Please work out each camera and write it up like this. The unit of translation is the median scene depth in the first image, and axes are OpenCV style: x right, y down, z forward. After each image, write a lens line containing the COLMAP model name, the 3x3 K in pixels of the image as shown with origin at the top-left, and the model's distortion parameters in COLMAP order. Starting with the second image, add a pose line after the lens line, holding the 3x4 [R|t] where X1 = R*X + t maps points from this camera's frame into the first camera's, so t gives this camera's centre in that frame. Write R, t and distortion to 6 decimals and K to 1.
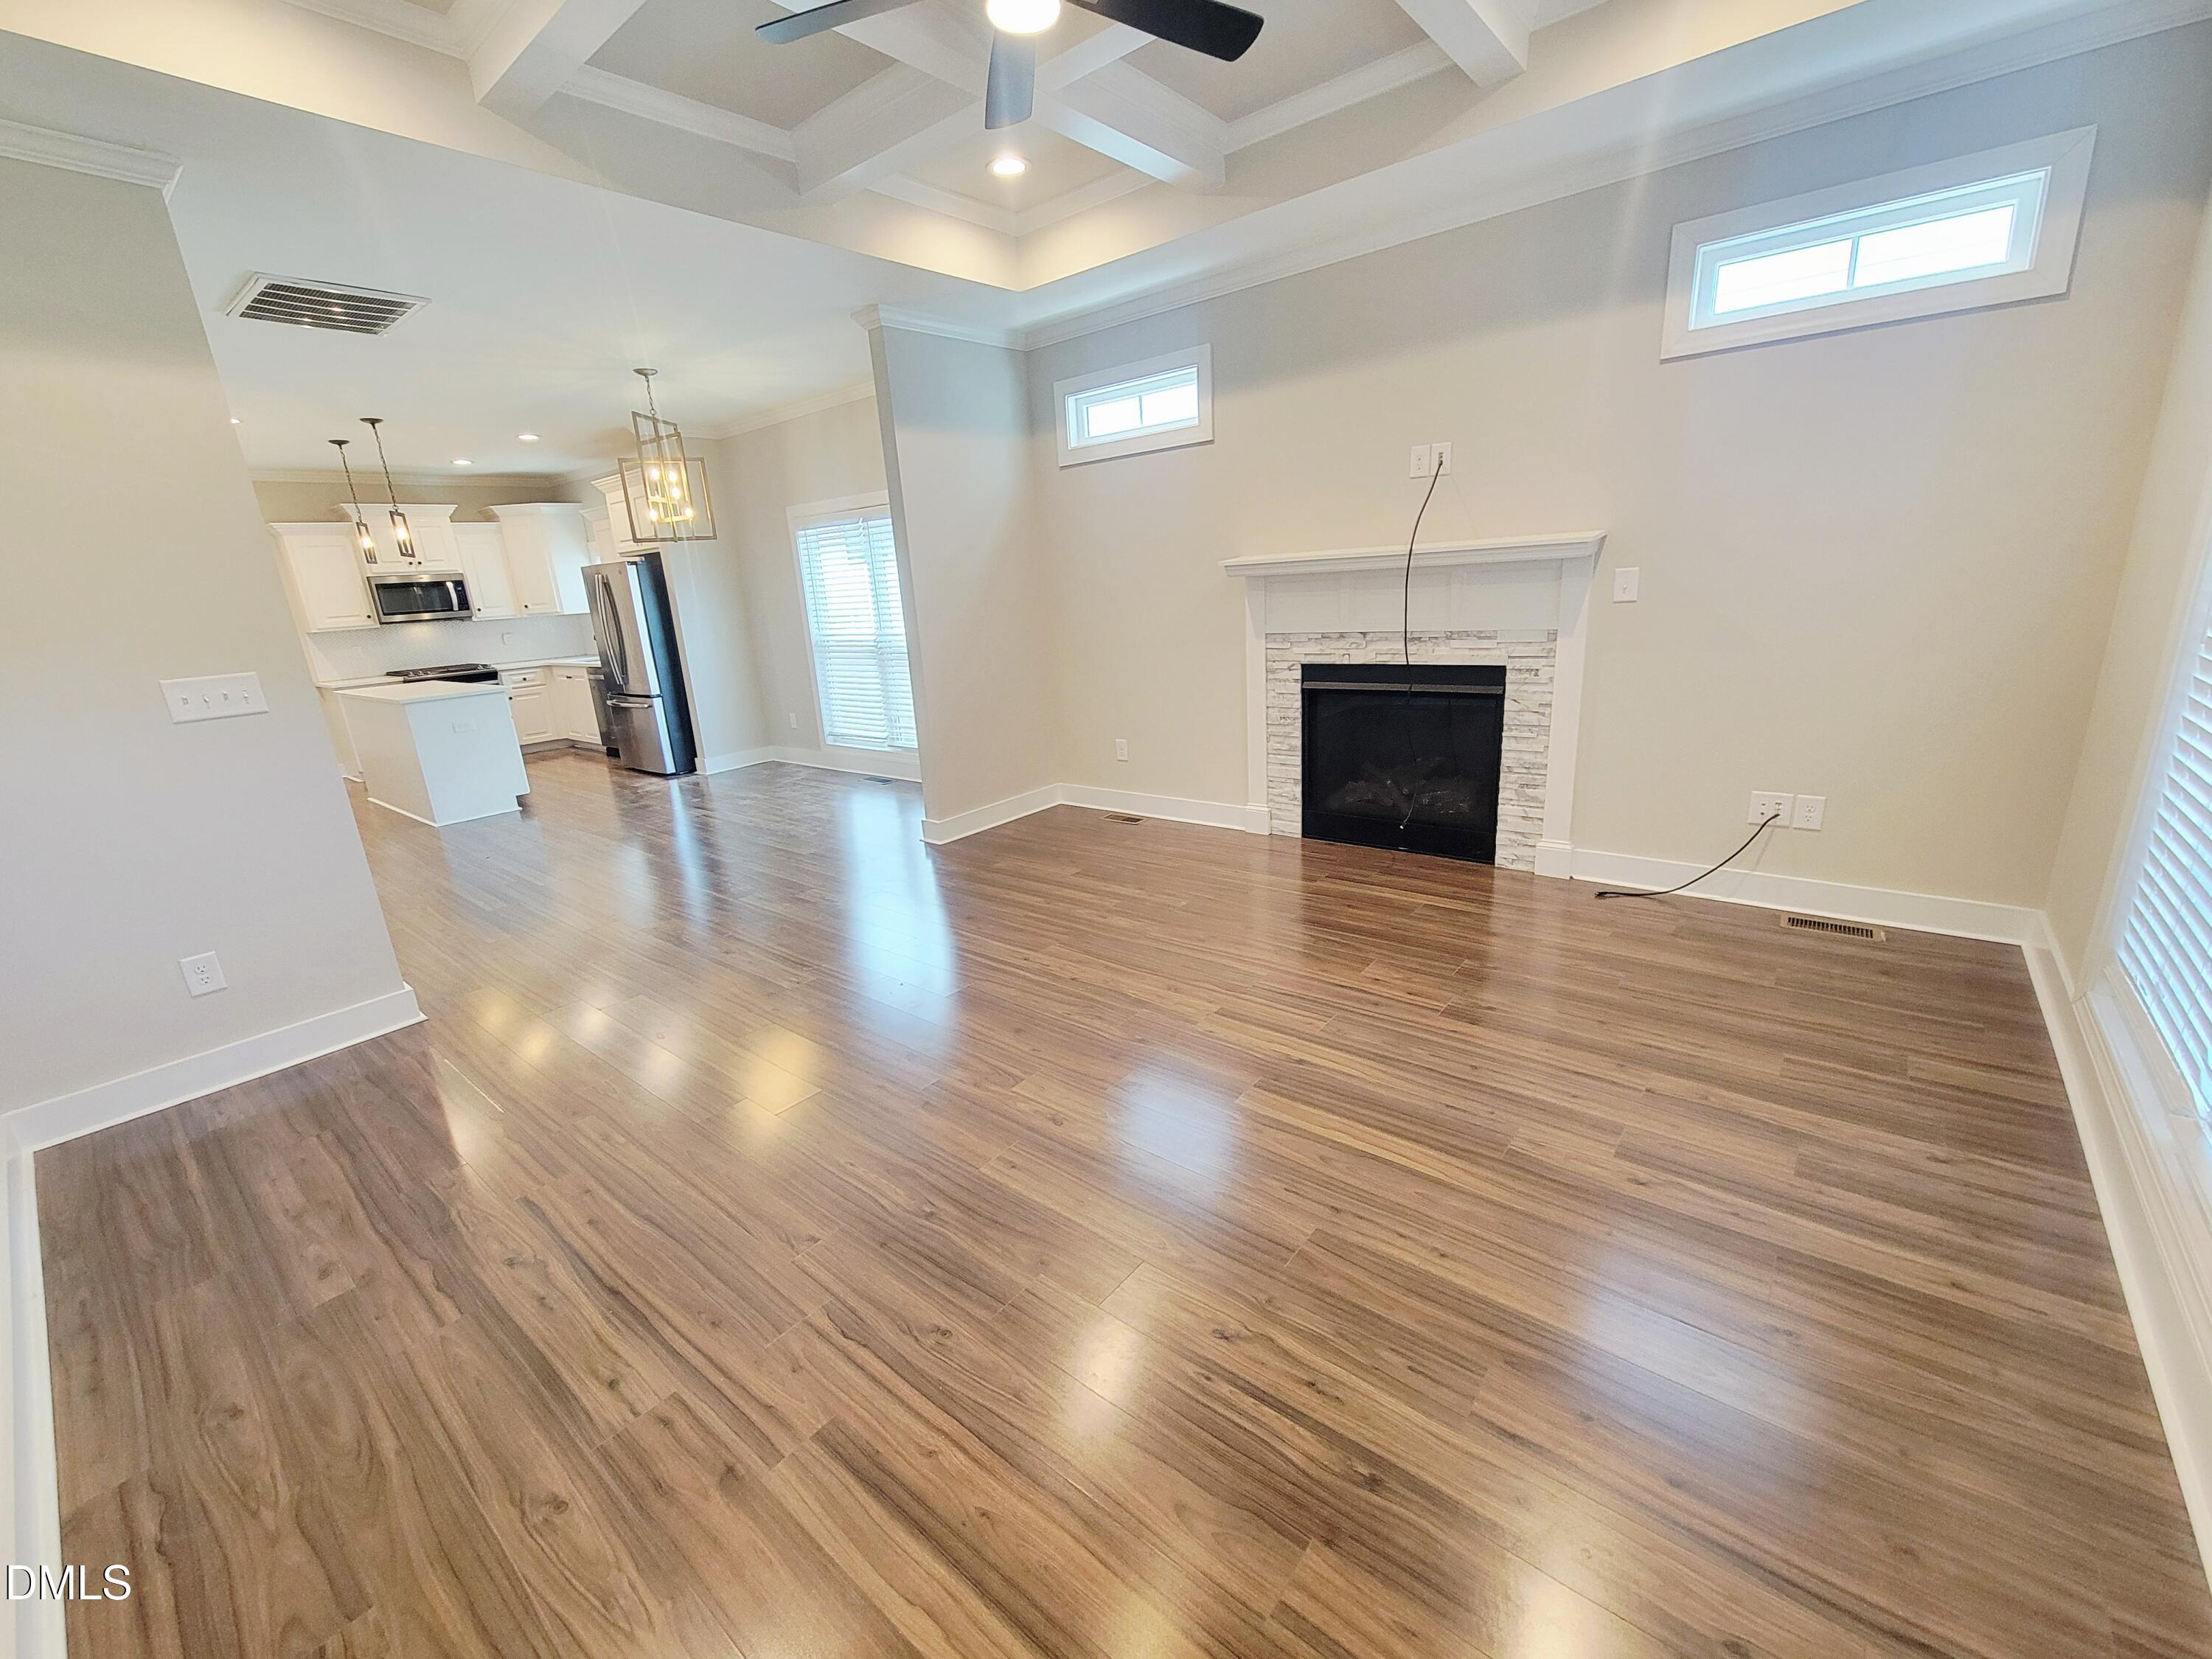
lens RADIAL K [[901.2, 0, 1092.1], [0, 901.2, 829.9], [0, 0, 1]] dist [0.005045, -0.002835]
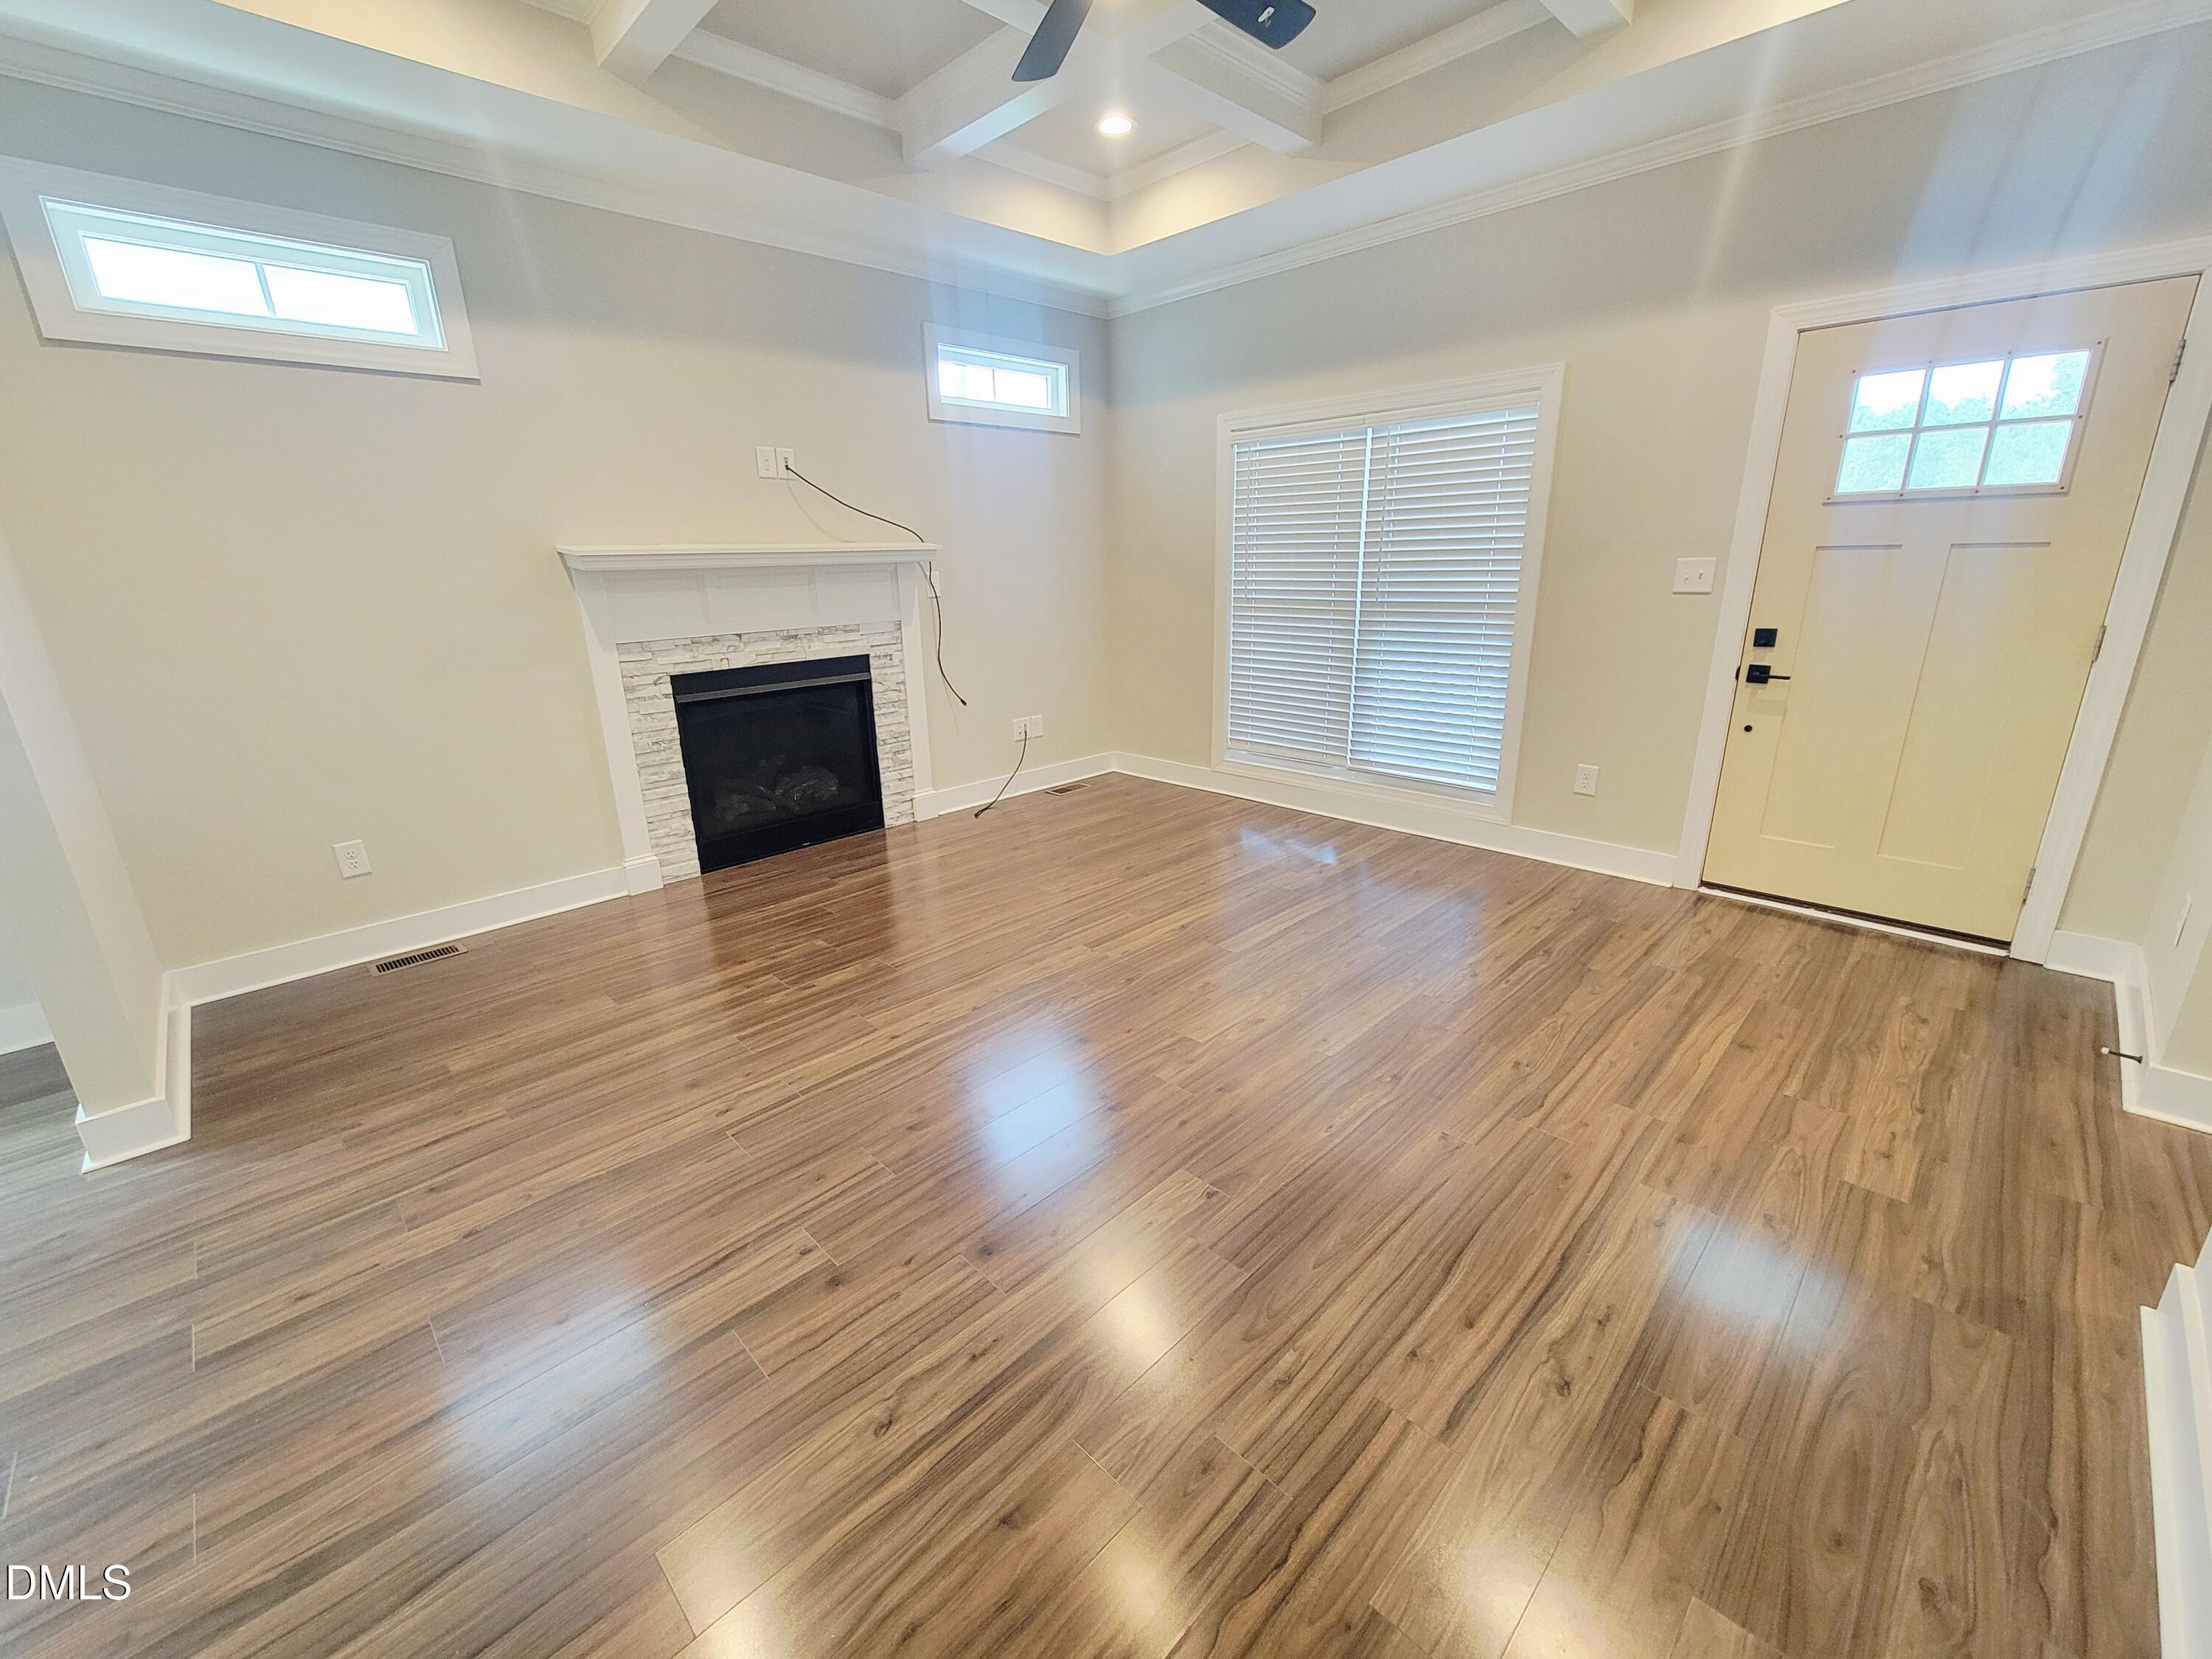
lens RADIAL K [[900.0, 0, 1092.6], [0, 900.0, 830.3], [0, 0, 1]] dist [0.004623, -0.004309]
pose [[0.102926, -0.234259, 0.966710, -0.656818], [0.288689, 0.937075, 0.196341, -0.109318], [-0.951874, 0.258870, 0.164077, 0.570583]]
